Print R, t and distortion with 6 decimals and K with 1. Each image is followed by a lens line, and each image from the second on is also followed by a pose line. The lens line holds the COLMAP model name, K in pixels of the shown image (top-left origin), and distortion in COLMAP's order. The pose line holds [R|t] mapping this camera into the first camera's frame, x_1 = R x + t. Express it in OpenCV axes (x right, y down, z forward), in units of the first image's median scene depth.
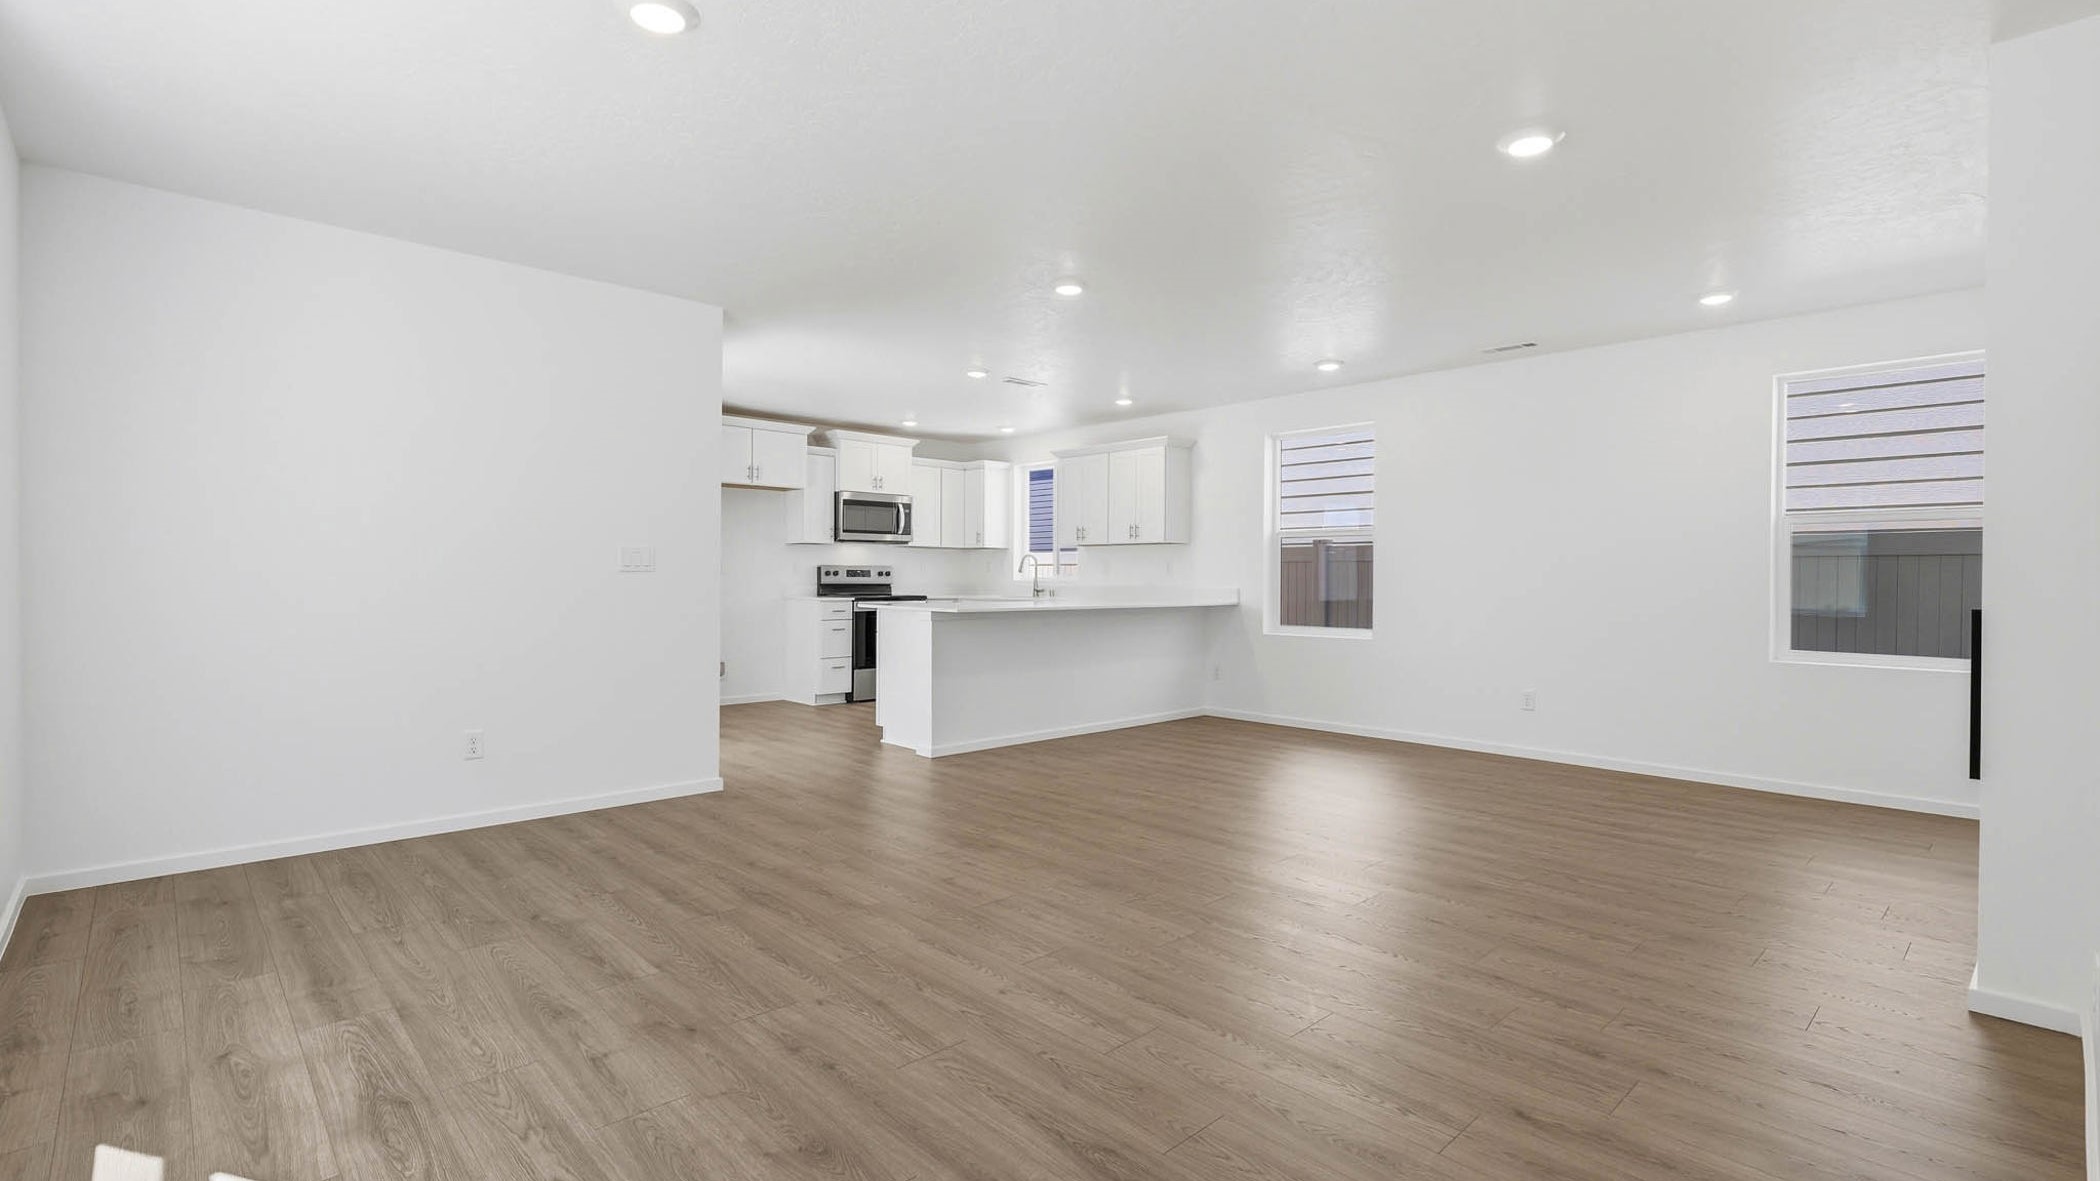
lens RADIAL K [[951.1, 0, 1062.9], [0, 951.1, 592.2], [0, 0, 1]] dist [-0.001502, -0.000200]
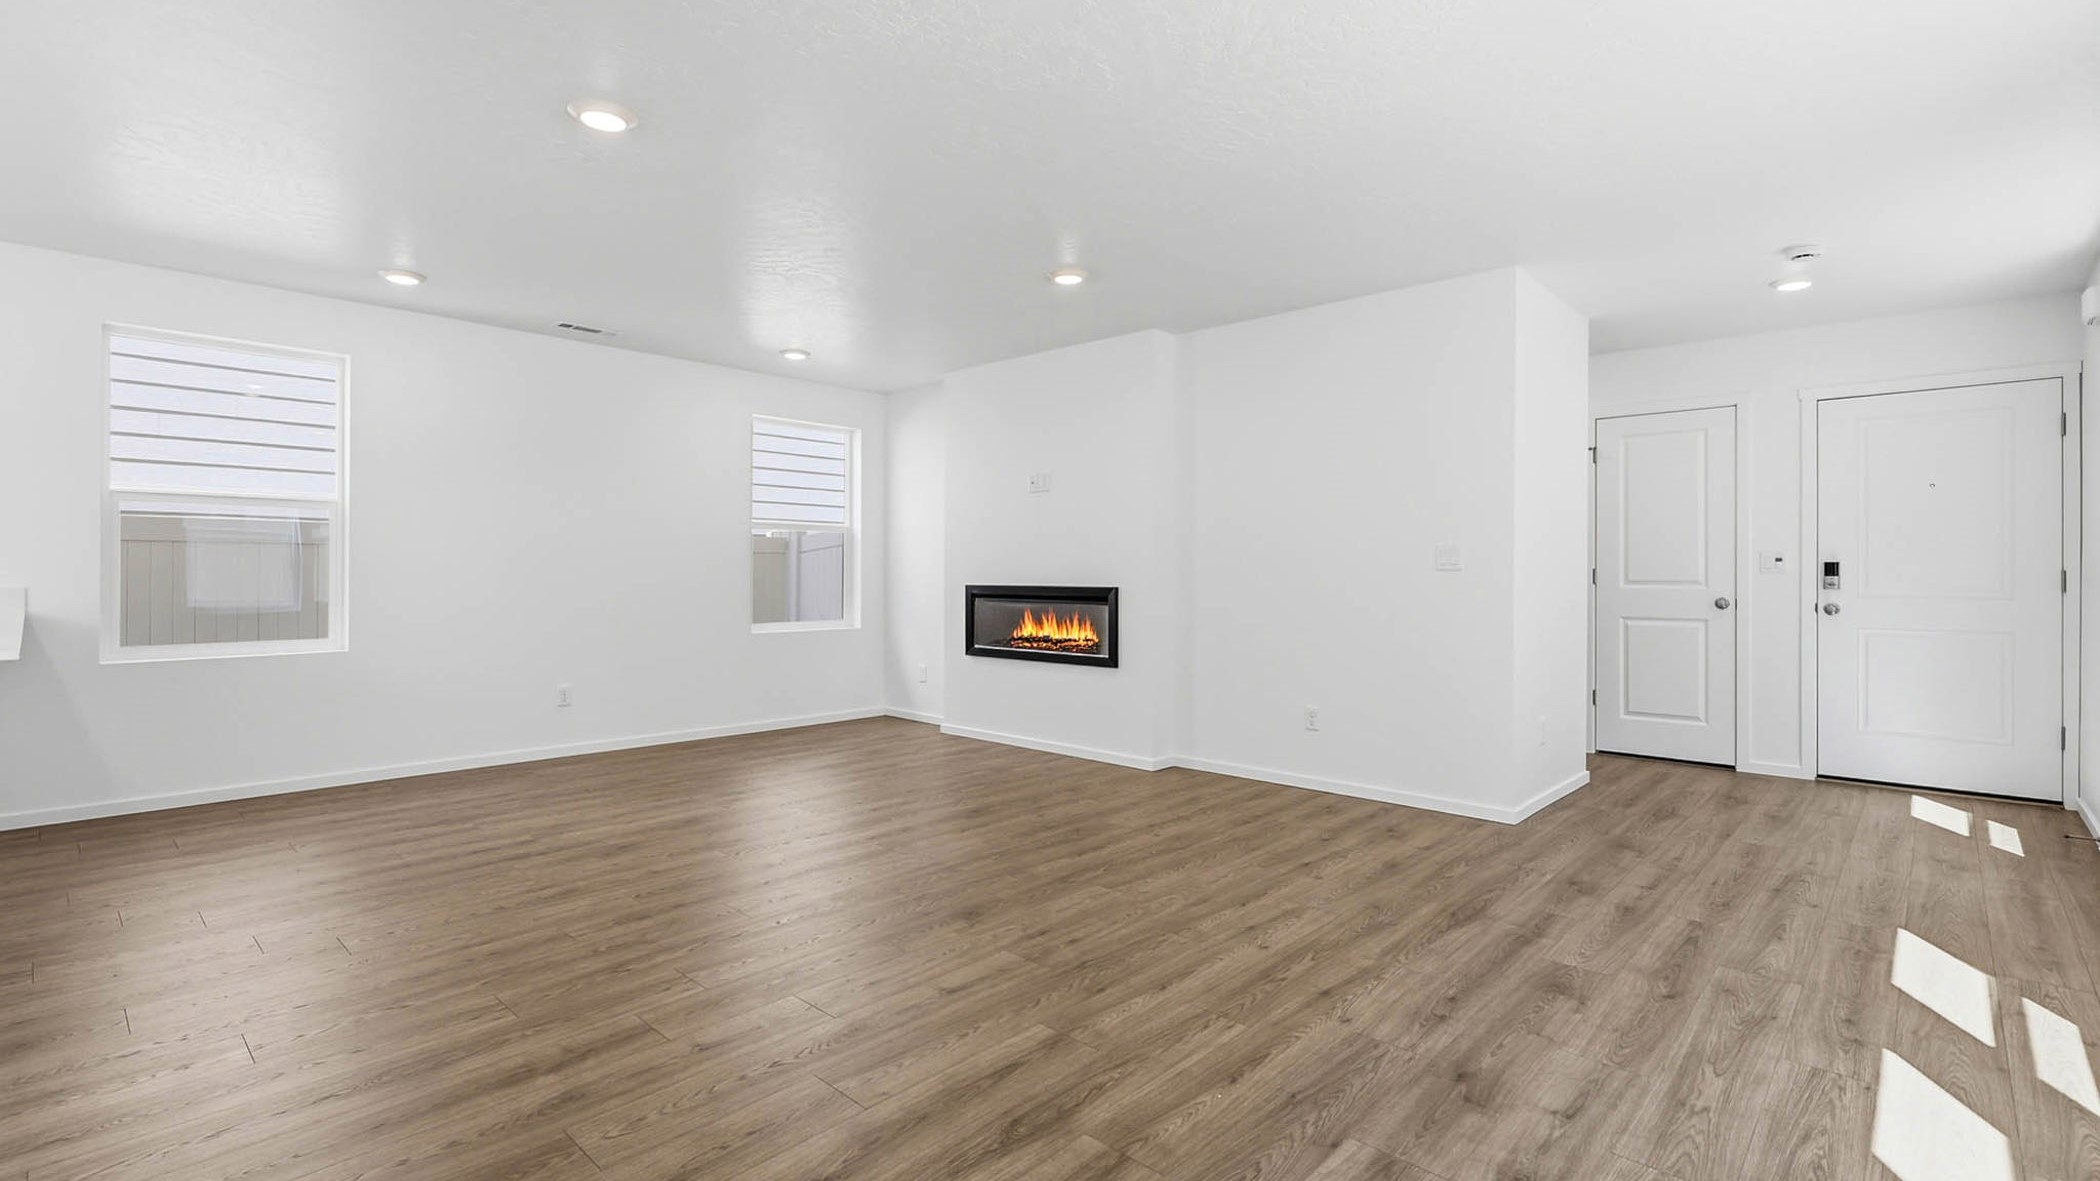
lens RADIAL K [[951.1, 0, 1050.0], [0, 951.1, 559.7], [0, 0, 1]] dist [-0.001502, -0.000200]
pose [[-0.055019, 0.007118, 0.998460, -0.375850], [0.011860, 0.999909, -0.006474, -0.009522], [-0.998415, 0.011486, -0.055098, 0.421658]]
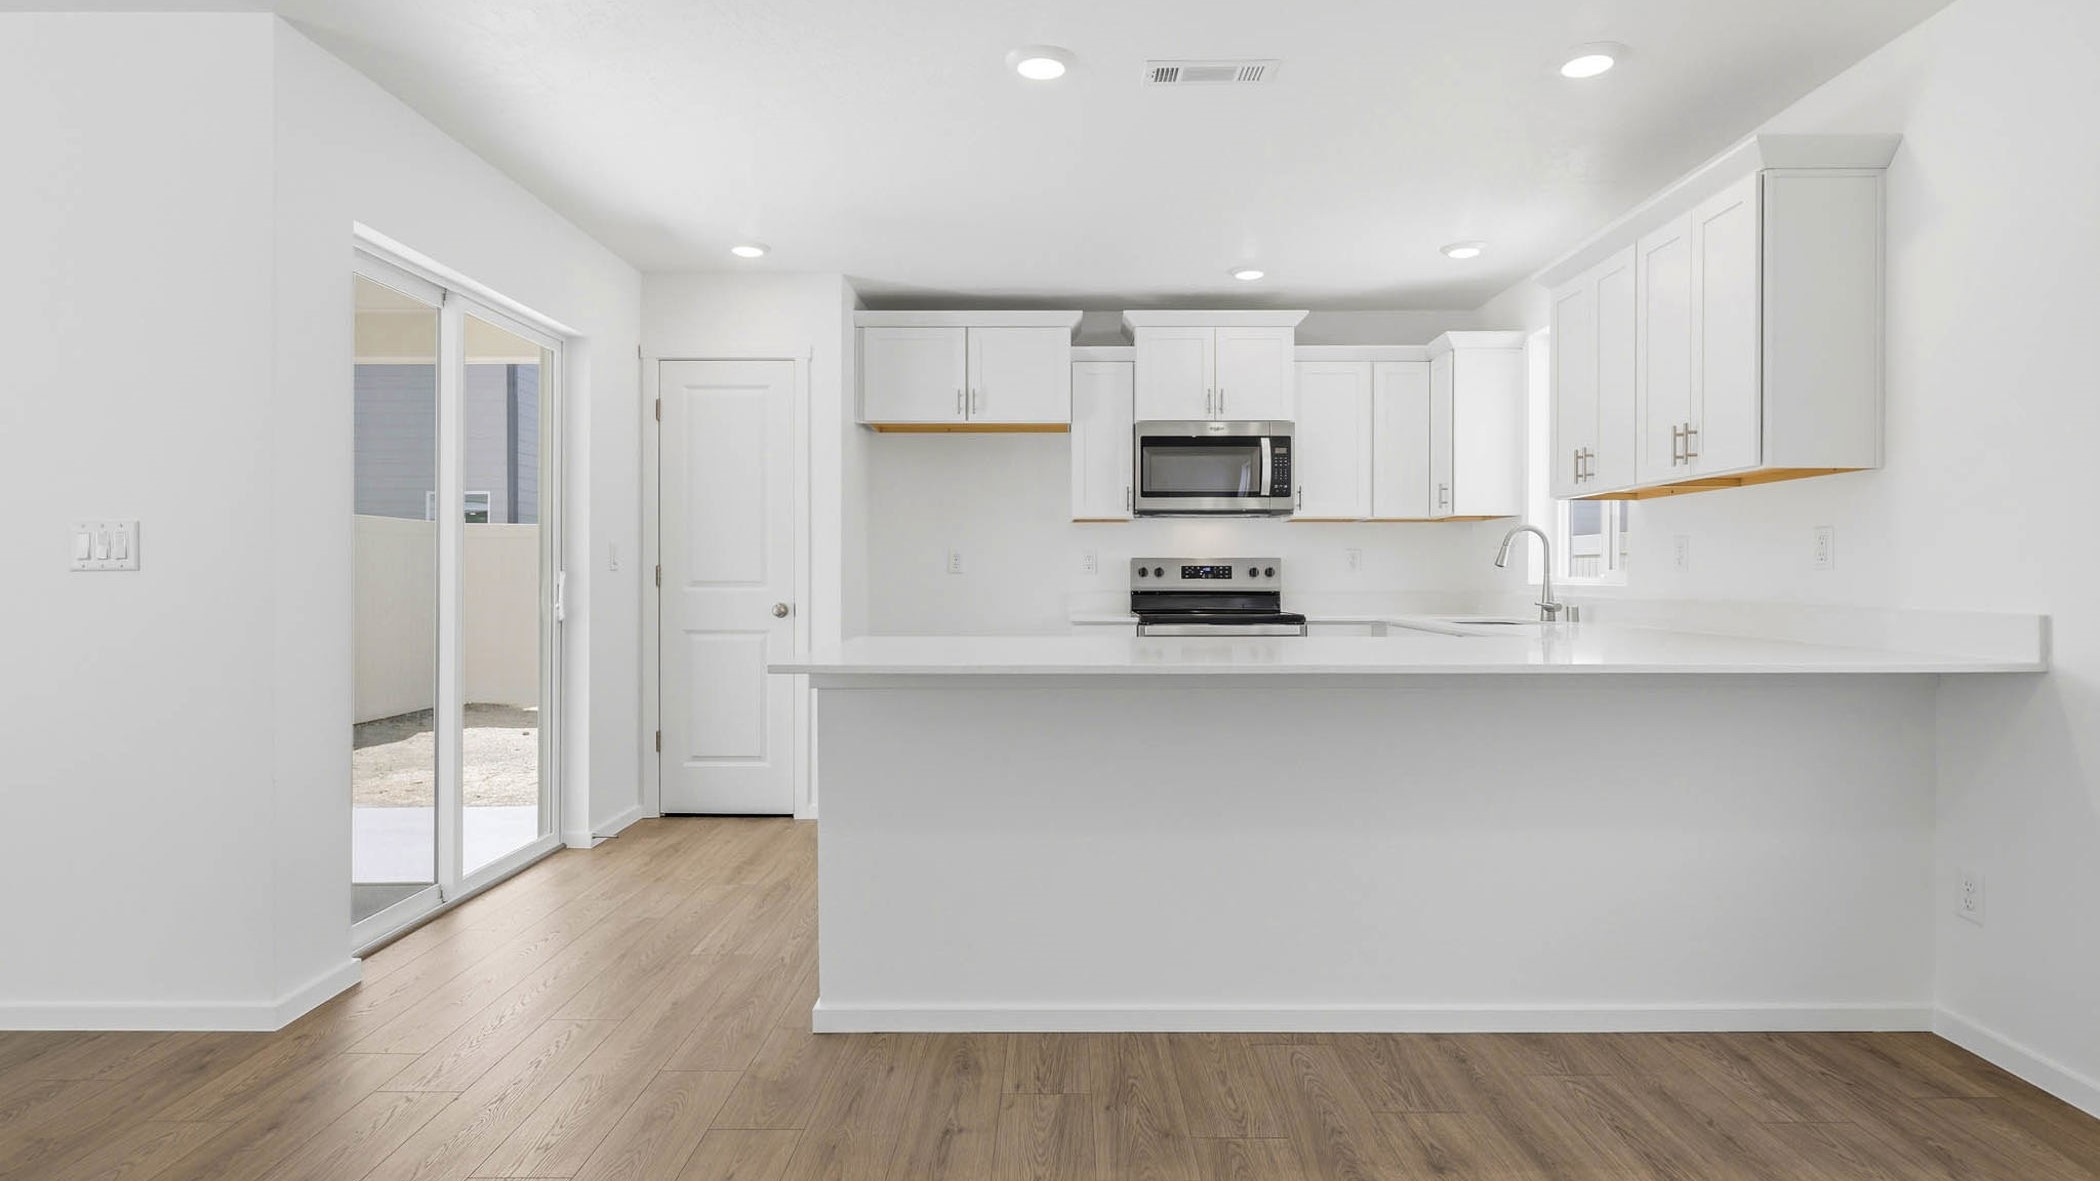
lens RADIAL K [[1143.9, 0, 1050.7], [0, 1143.9, 566.9], [0, 0, 1]] dist [0.026930, 0.001809]
pose [[0.717778, -0.011940, -0.696170, 0.202518], [-0.006909, 0.999682, -0.024269, -0.007190], [0.696238, 0.022230, 0.717467, 0.530259]]
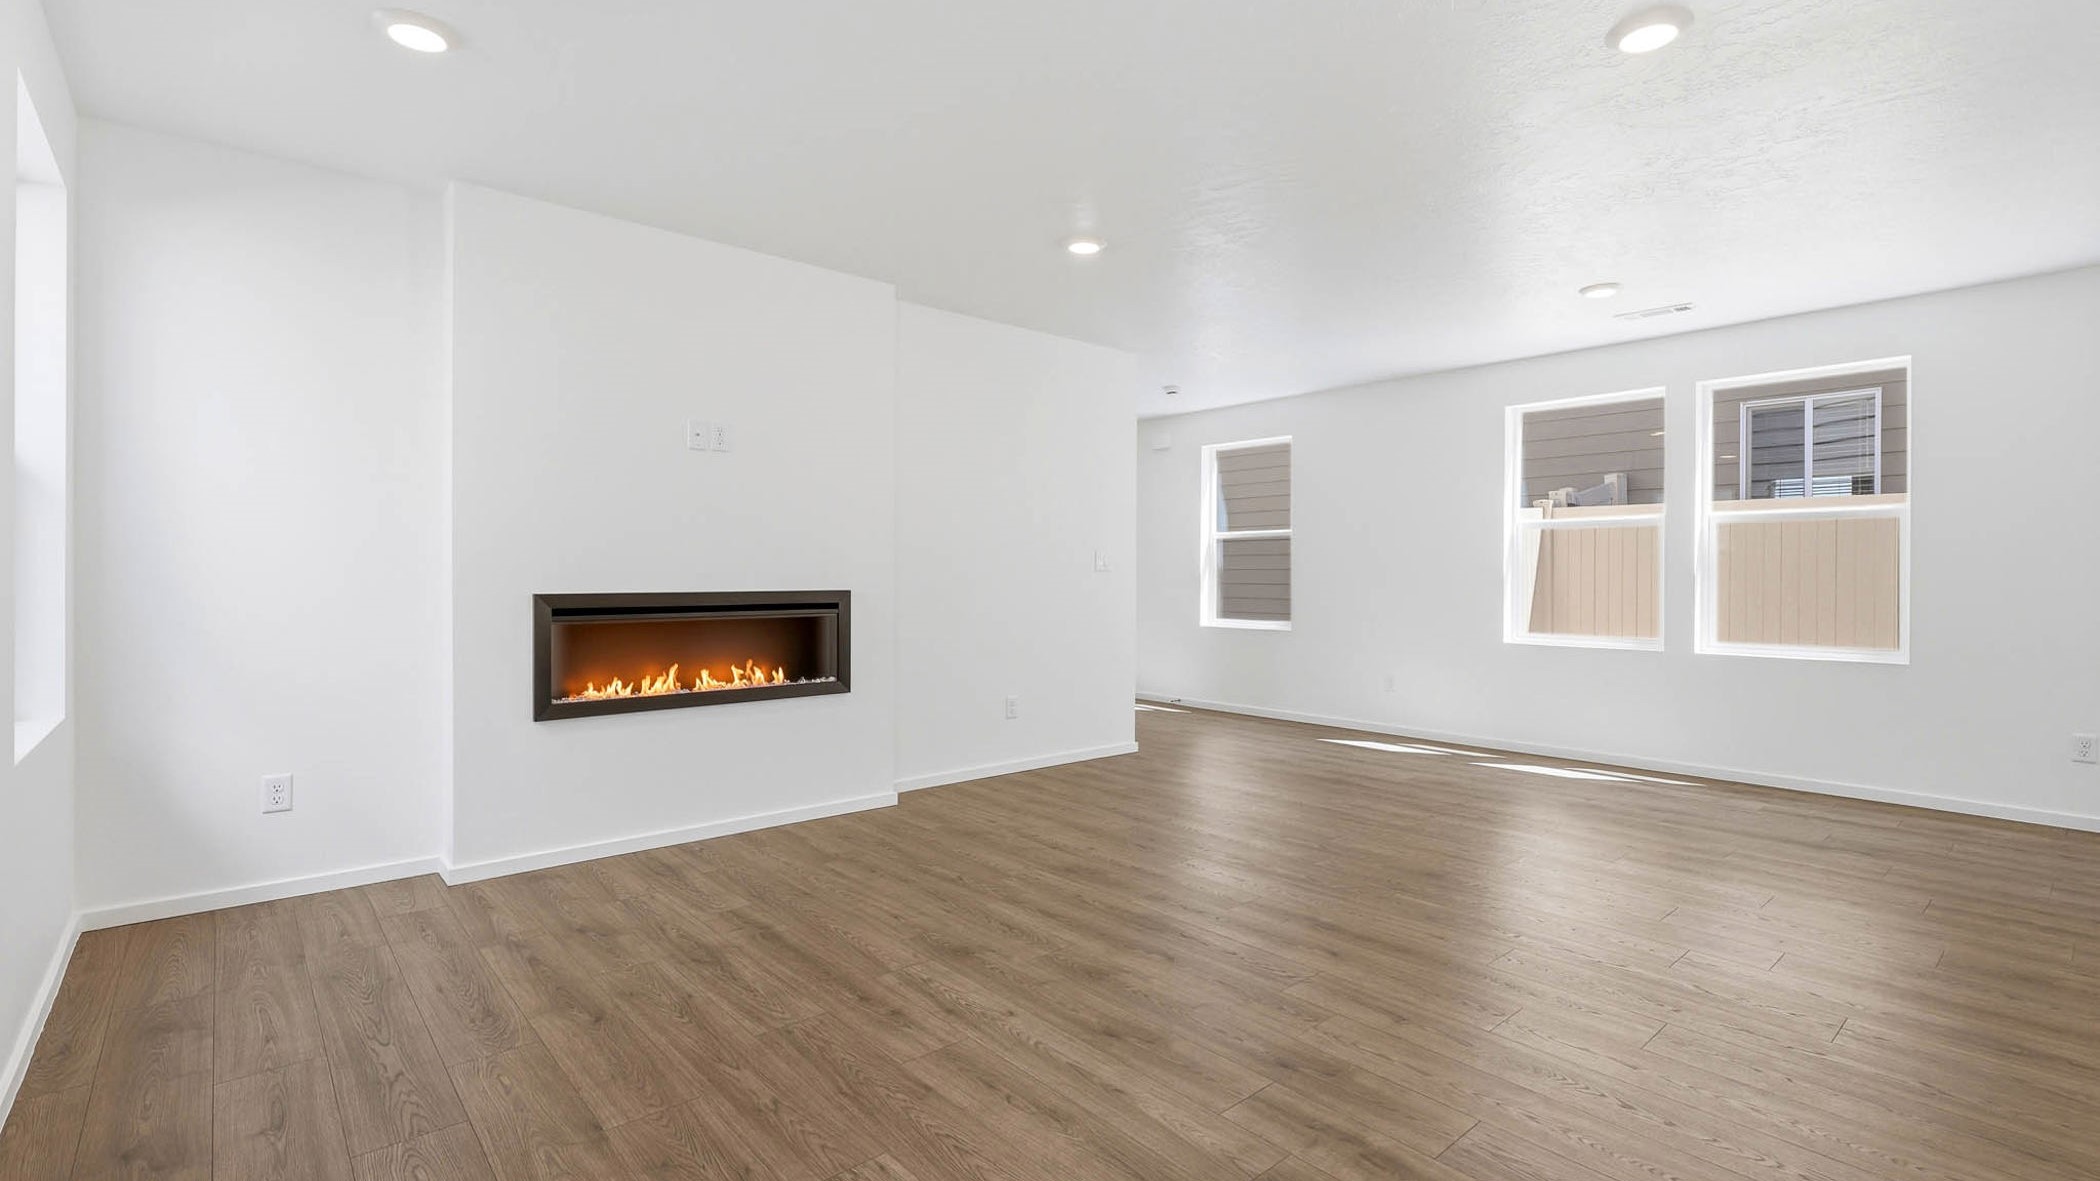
lens RADIAL K [[951.1, 0, 1069.3], [0, 951.1, 570.7], [0, 0, 1]] dist [-0.001502, -0.000200]
pose [[-0.999477, -0.012688, 0.029733, 0.177869], [-0.012312, 0.999842, 0.012798, -0.013463], [-0.029891, 0.012426, -0.999476, 0.886273]]
